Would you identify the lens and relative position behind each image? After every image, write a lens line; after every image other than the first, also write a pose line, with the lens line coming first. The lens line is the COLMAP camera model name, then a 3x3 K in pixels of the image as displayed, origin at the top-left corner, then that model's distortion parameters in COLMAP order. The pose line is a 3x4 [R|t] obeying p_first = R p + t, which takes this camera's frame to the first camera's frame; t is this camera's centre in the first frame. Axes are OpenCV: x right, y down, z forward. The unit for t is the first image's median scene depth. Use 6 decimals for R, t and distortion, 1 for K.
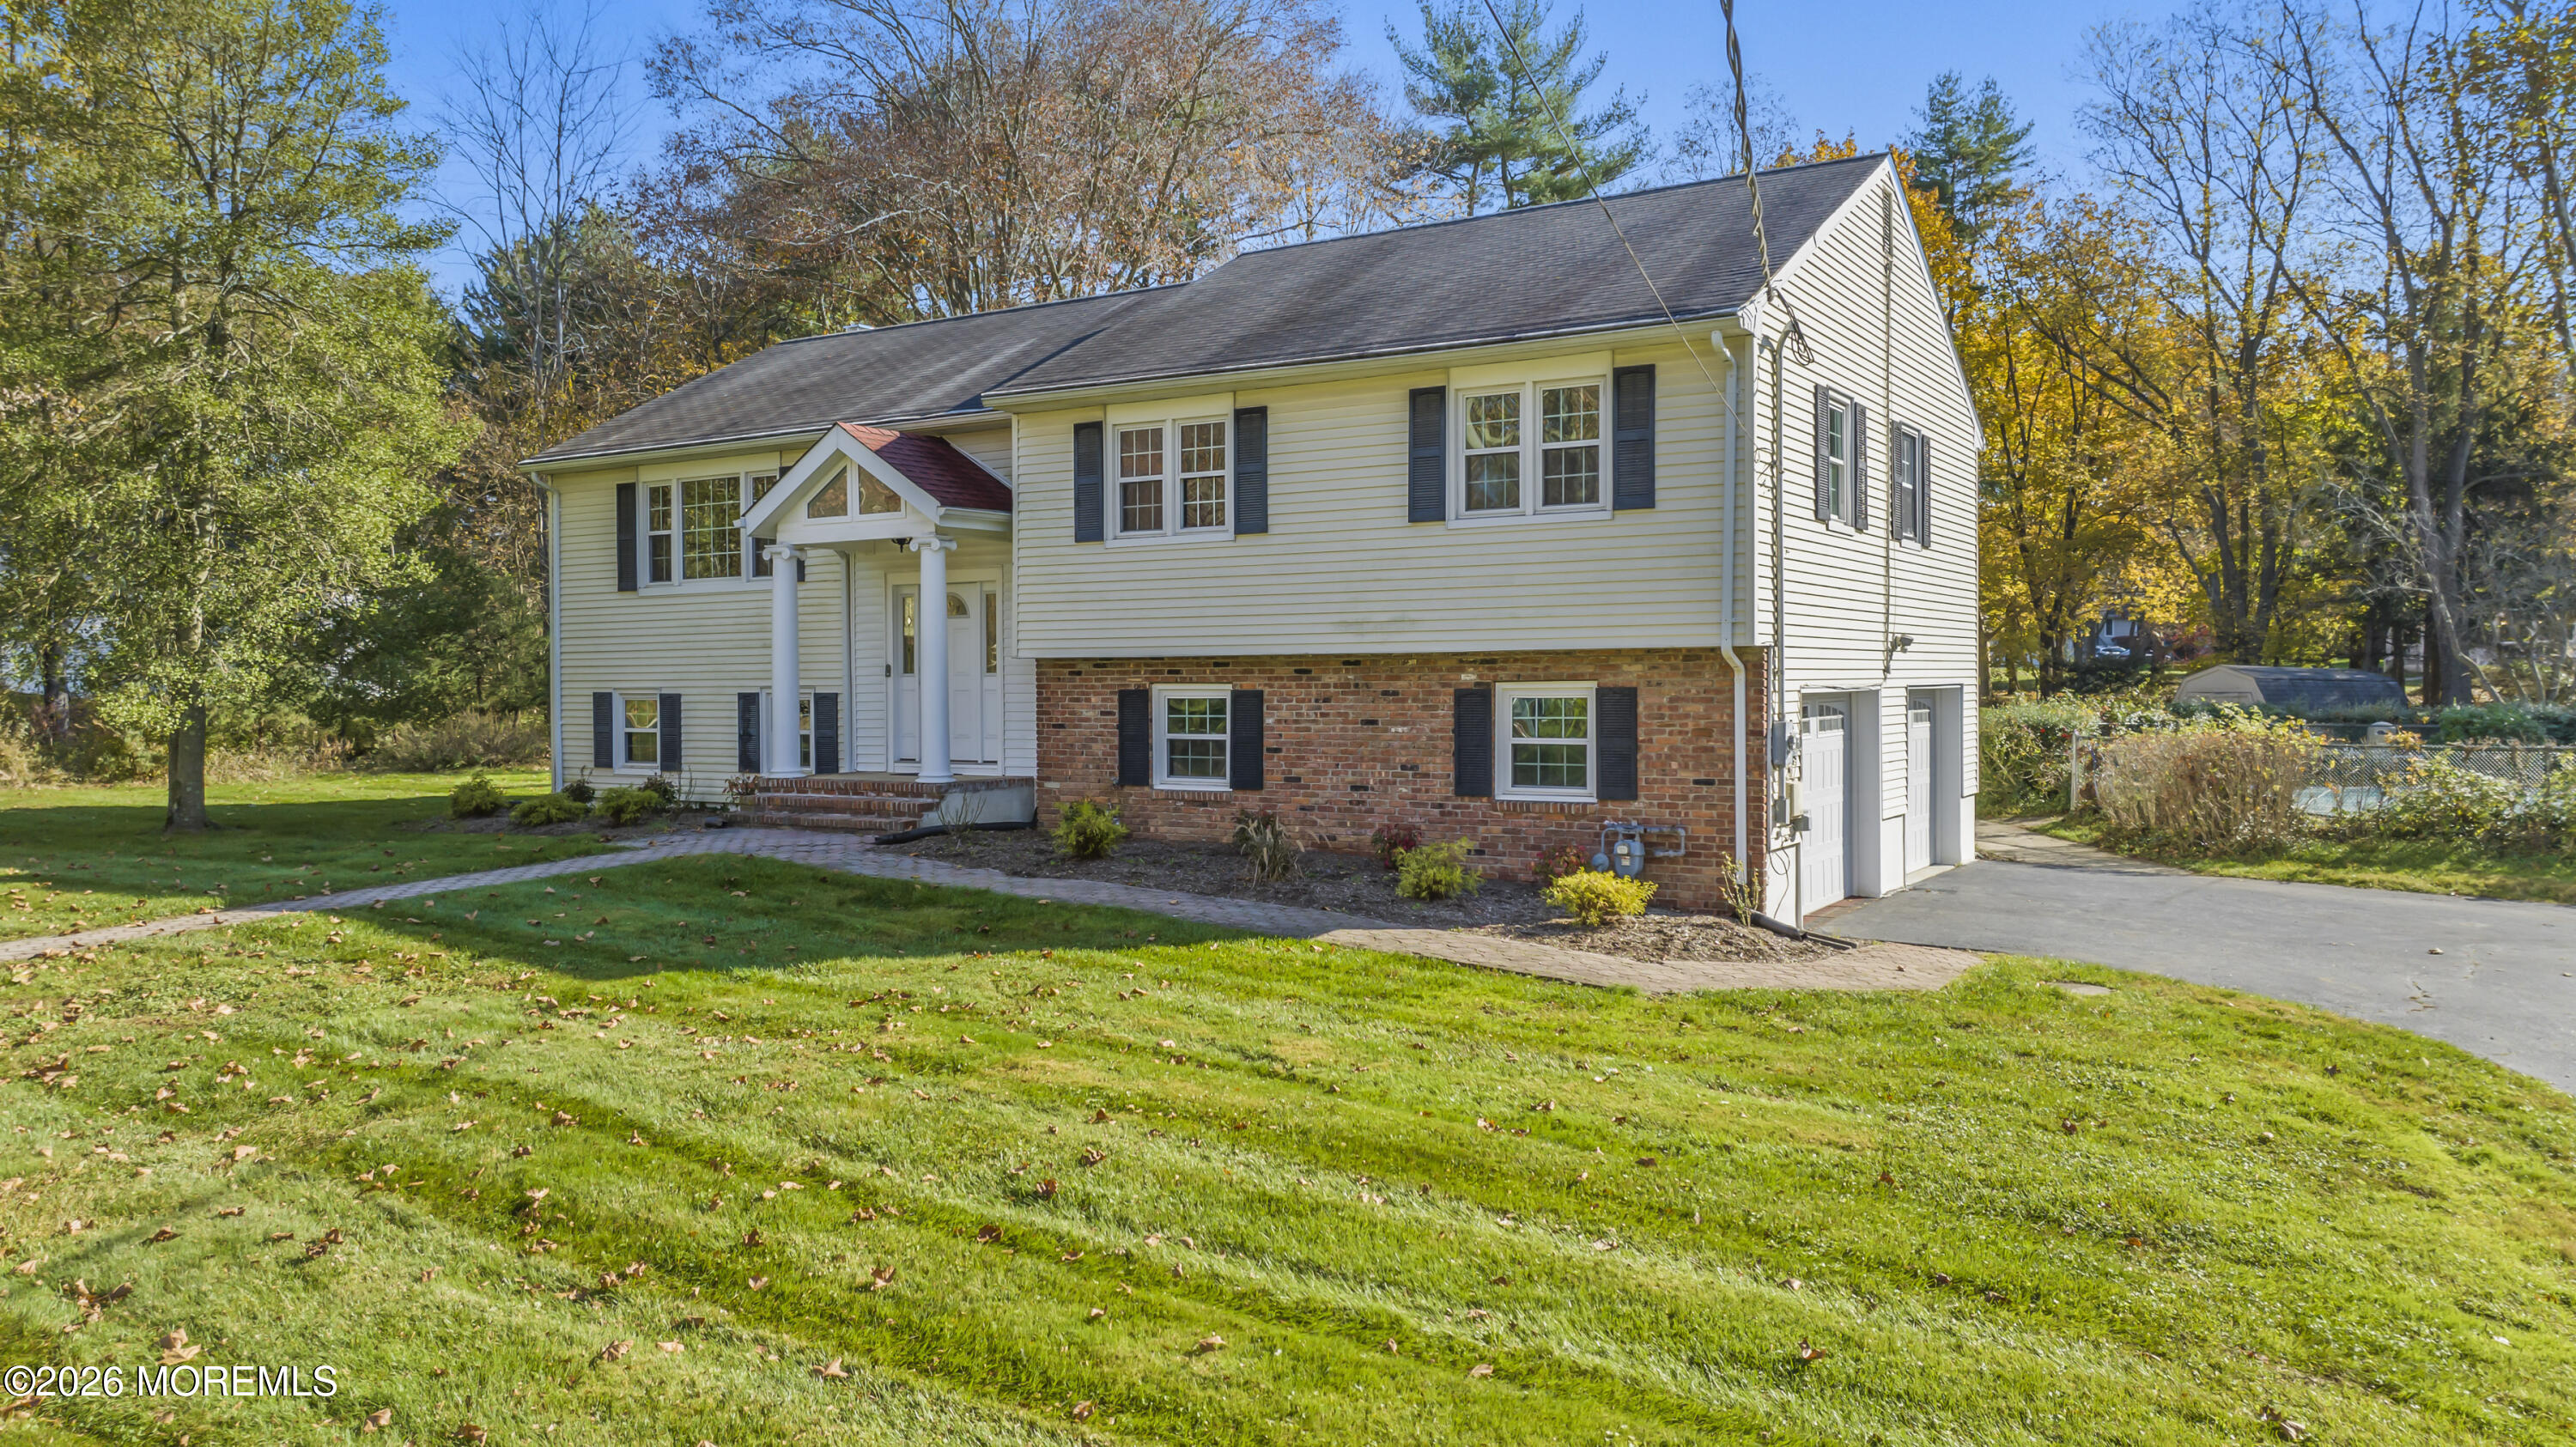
lens RADIAL K [[1817.2, 0, 1296.8], [0, 1817.2, 714.5], [0, 0, 1]] dist [-0.010606, -0.004762]
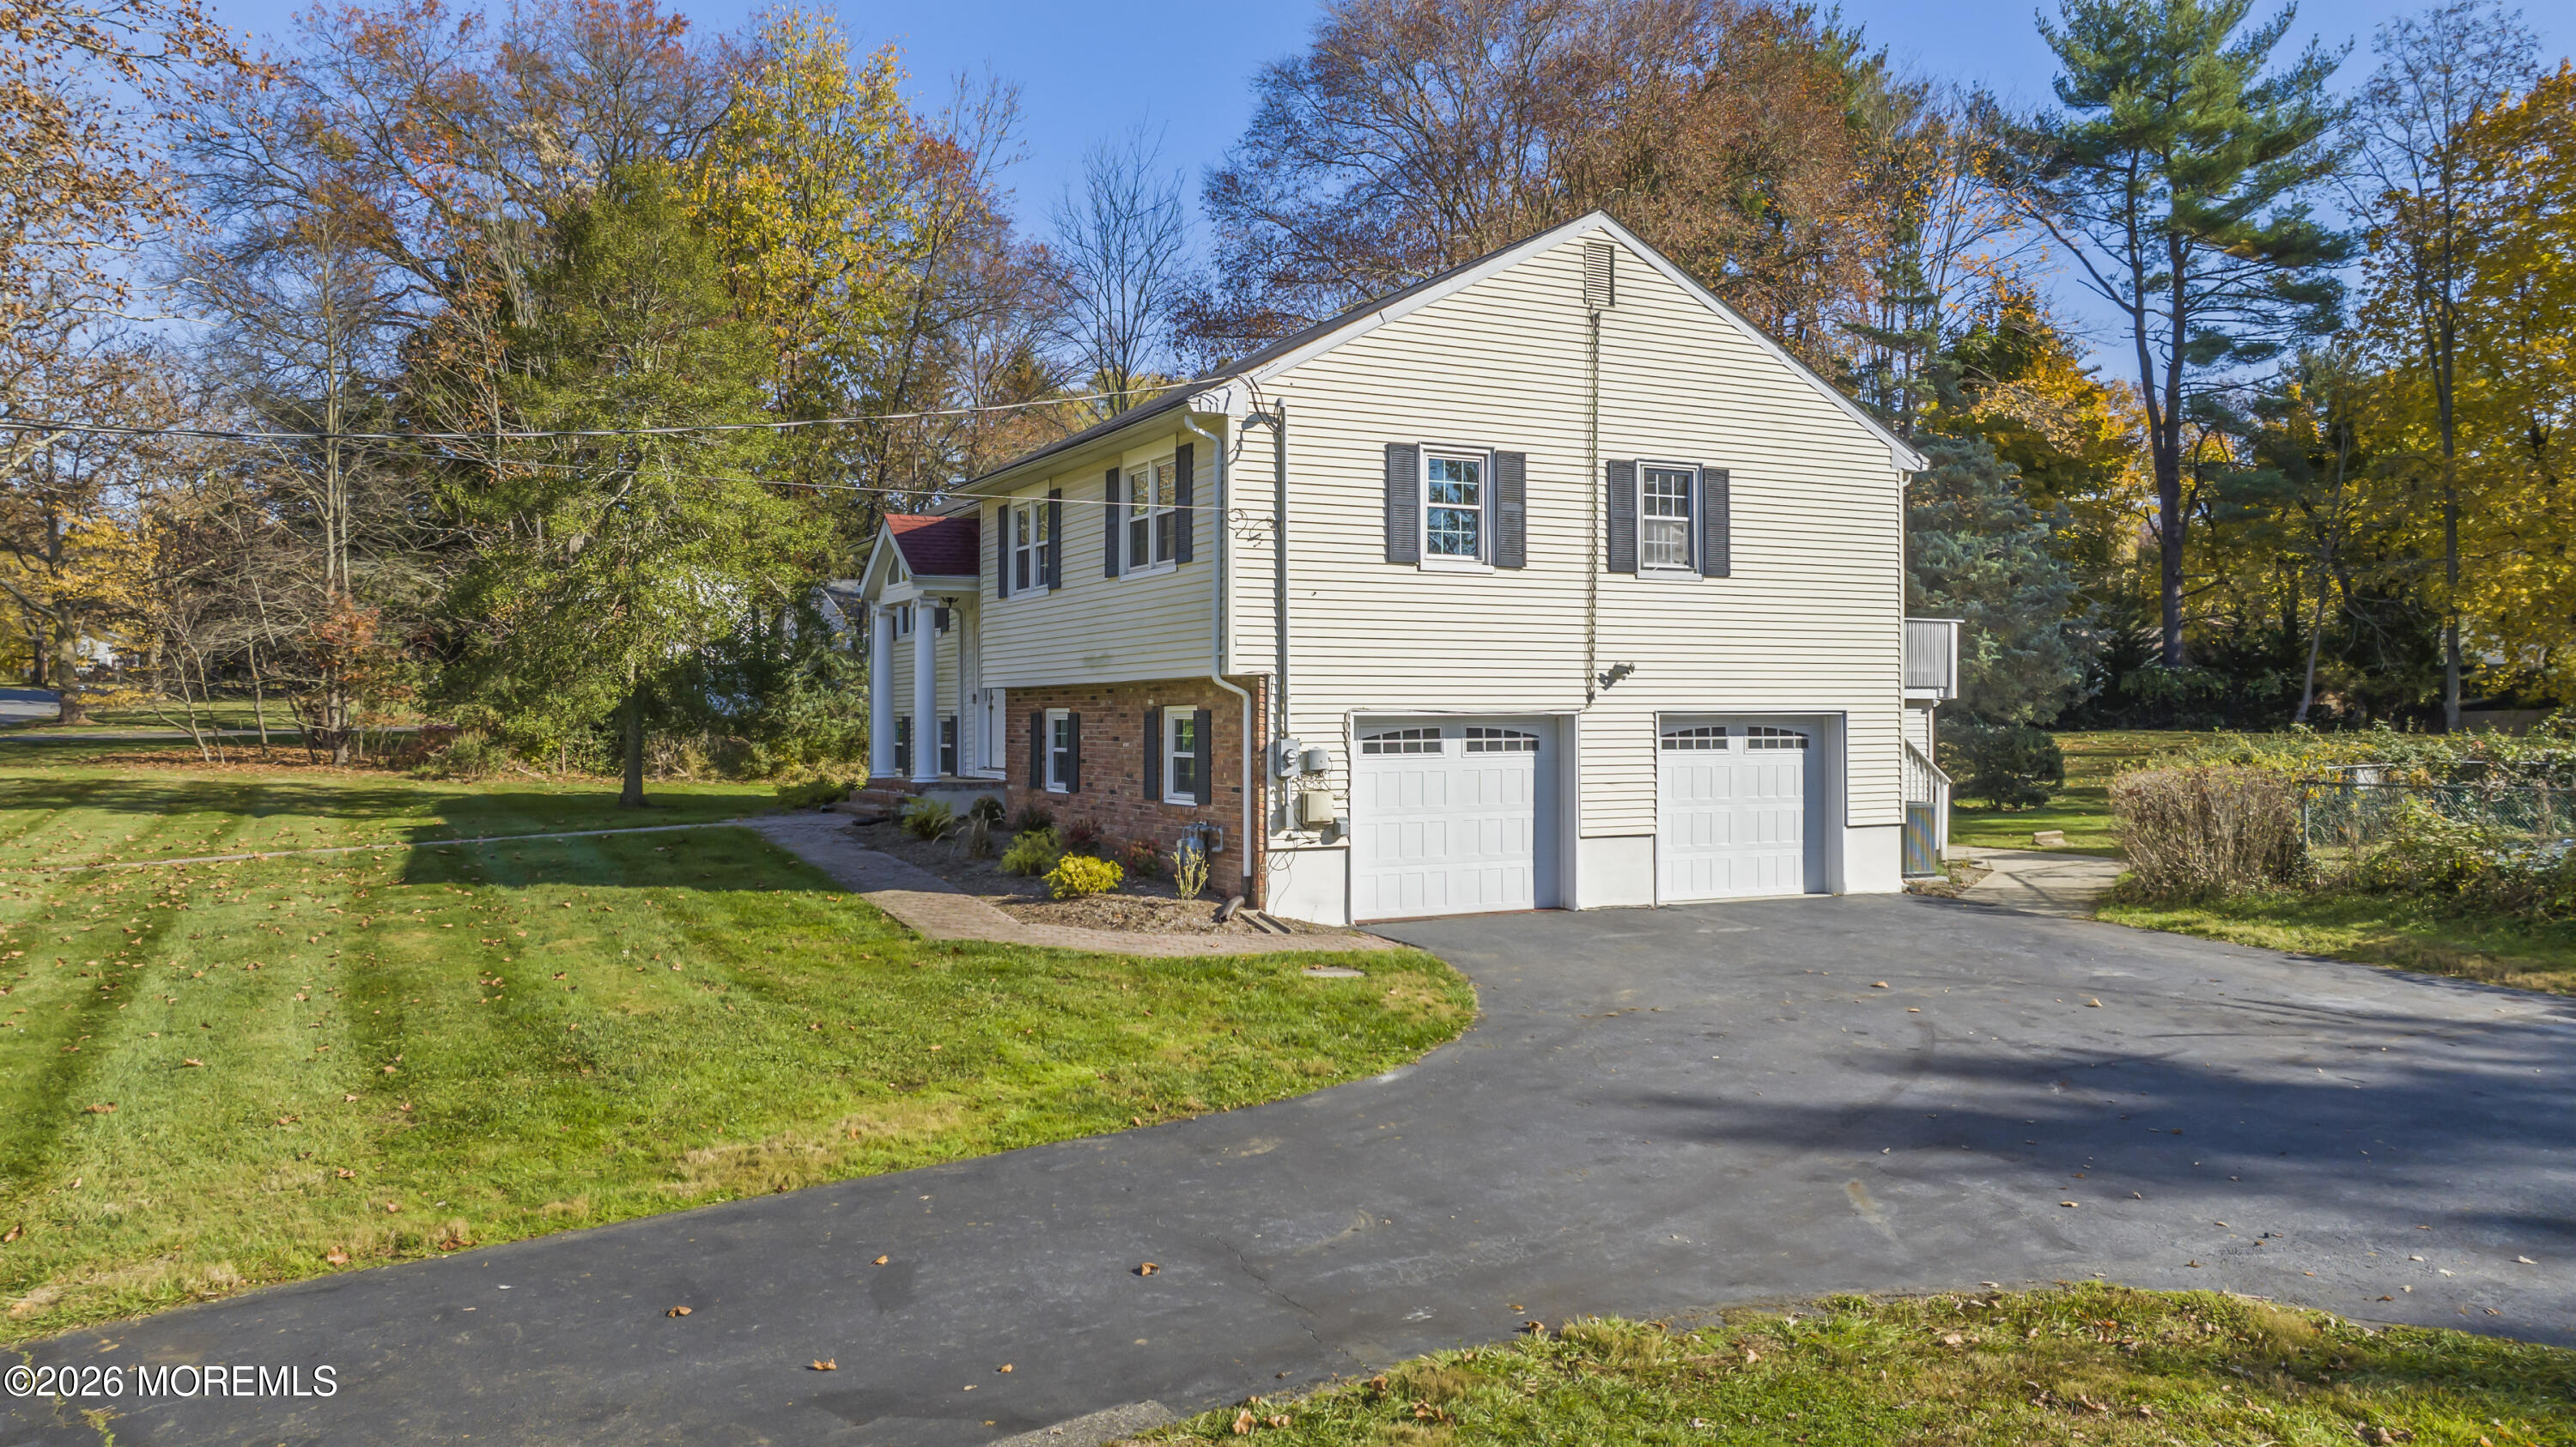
lens RADIAL K [[1817.2, 0, 1296.8], [0, 1817.2, 714.5], [0, 0, 1]] dist [-0.010606, -0.004762]
pose [[0.859486, 0.003060, -0.511150, 0.762225], [-0.013048, 0.999788, -0.015954, 0.005763], [0.510992, 0.020382, 0.859344, -0.000665]]
